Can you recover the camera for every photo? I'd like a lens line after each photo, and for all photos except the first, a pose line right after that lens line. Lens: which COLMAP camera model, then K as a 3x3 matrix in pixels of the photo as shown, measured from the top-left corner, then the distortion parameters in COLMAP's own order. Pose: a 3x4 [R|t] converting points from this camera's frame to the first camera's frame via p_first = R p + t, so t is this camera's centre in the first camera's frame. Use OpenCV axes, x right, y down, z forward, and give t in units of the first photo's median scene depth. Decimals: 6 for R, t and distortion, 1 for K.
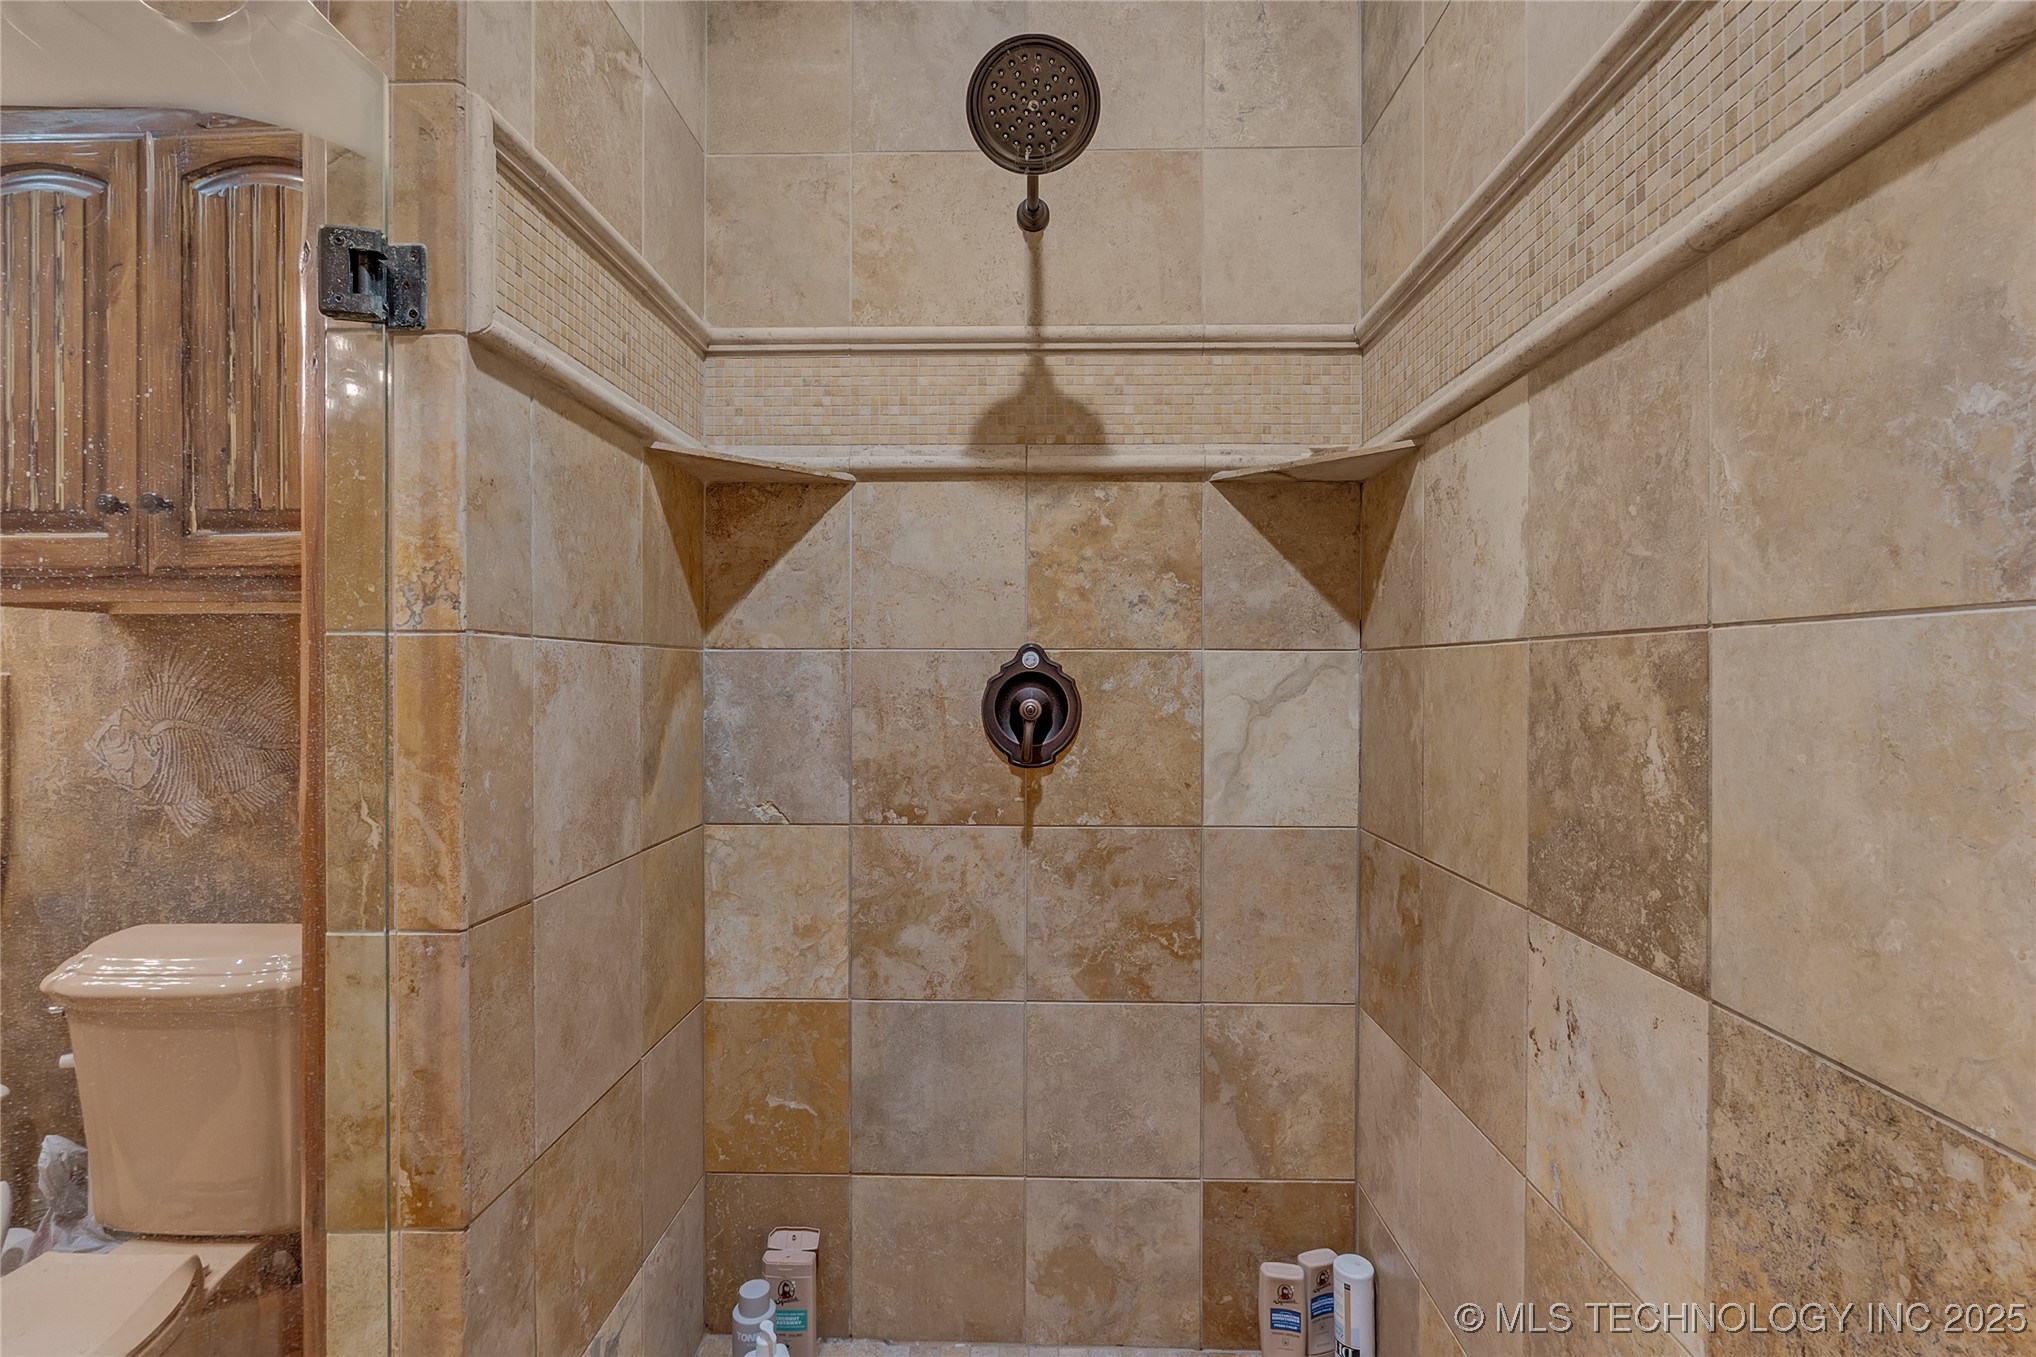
lens RADIAL K [[946.3, 0, 1011.0], [0, 946.3, 676.5], [0, 0, 1]] dist [-0.006721, 0.000208]
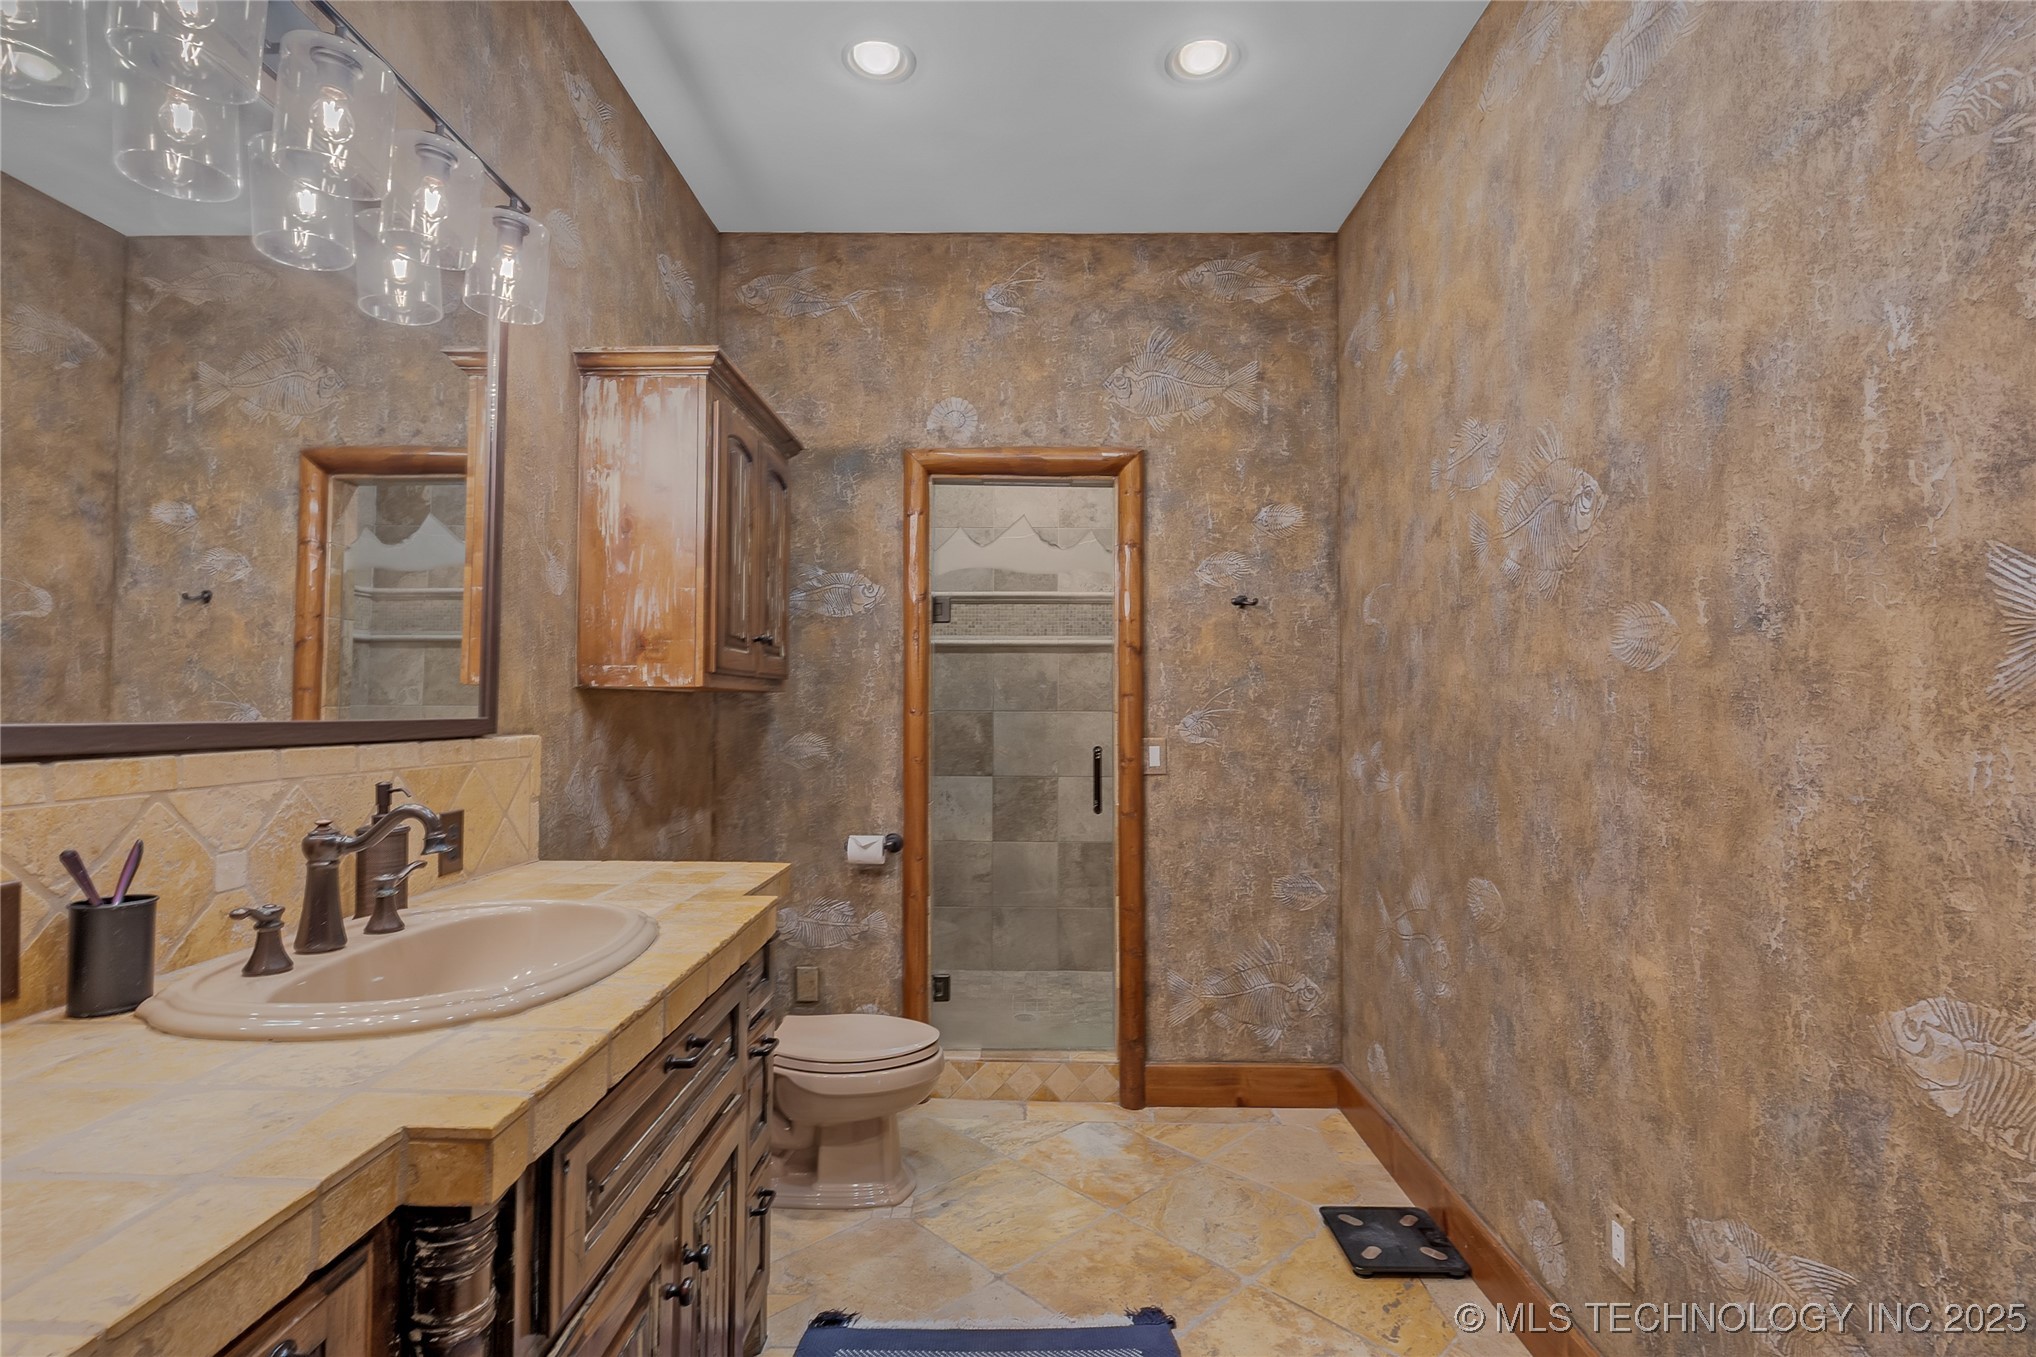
lens RADIAL K [[946.3, 0, 1011.0], [0, 946.3, 676.5], [0, 0, 1]] dist [-0.006721, 0.000208]
pose [[-0.018787, 0.028856, 0.999407, -4.925039], [-0.006595, 0.999558, -0.028984, -0.094473], [-0.999802, -0.007135, -0.018588, 0.979487]]
